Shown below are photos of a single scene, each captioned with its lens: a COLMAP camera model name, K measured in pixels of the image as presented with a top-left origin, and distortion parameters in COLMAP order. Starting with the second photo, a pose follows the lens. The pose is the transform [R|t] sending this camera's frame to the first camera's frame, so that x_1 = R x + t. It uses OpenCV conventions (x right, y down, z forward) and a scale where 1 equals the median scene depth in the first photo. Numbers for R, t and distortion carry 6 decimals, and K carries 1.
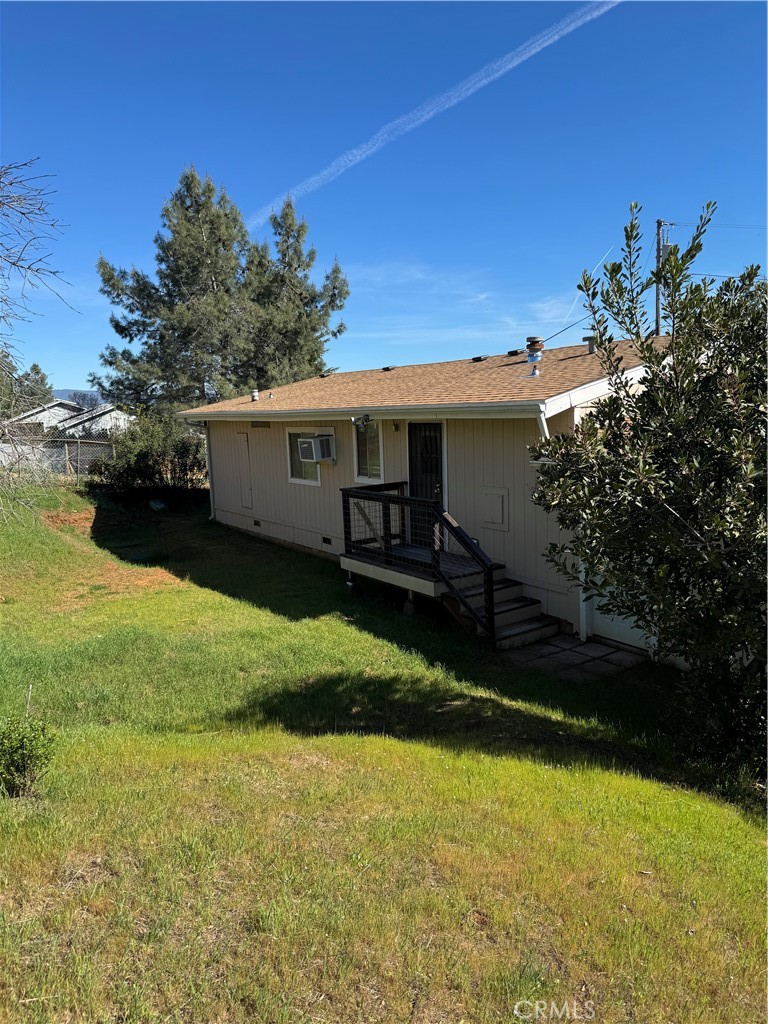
lens RADIAL K [[723.1, 0, 381.1], [0, 723.1, 513.0], [0, 0, 1]] dist [0.003195, 0.000188]
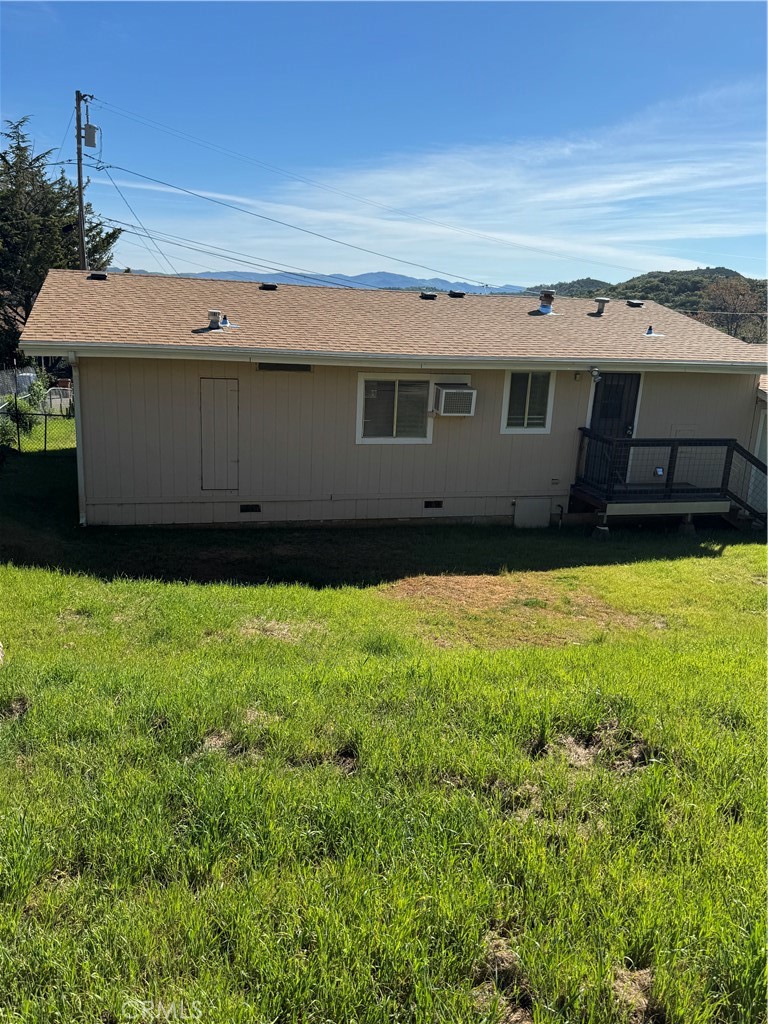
lens RADIAL K [[828.0, 0, 386.0], [0, 828.0, 519.0], [0, 0, 1]] dist [0.064013, -0.069304]
pose [[0.334474, -0.190629, 0.922924, -1.187281], [0.078210, 0.981564, 0.174398, -0.143647], [-0.939154, 0.013850, 0.343217, 0.815796]]
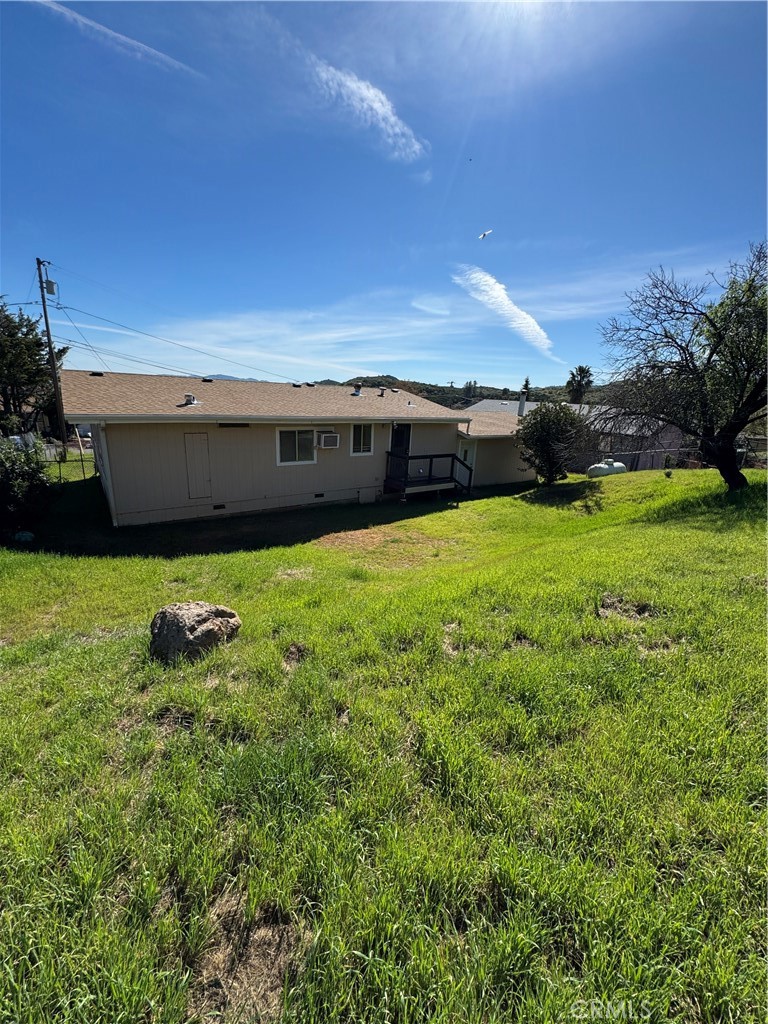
lens RADIAL K [[411.8, 0, 384.8], [0, 411.8, 513.6], [0, 0, 1]] dist [-0.002823, 0.000843]
pose [[-0.018667, -0.238645, 0.970927, -1.168426], [0.101743, 0.965602, 0.239292, -0.154643], [-0.994636, 0.103252, 0.006256, 0.976041]]
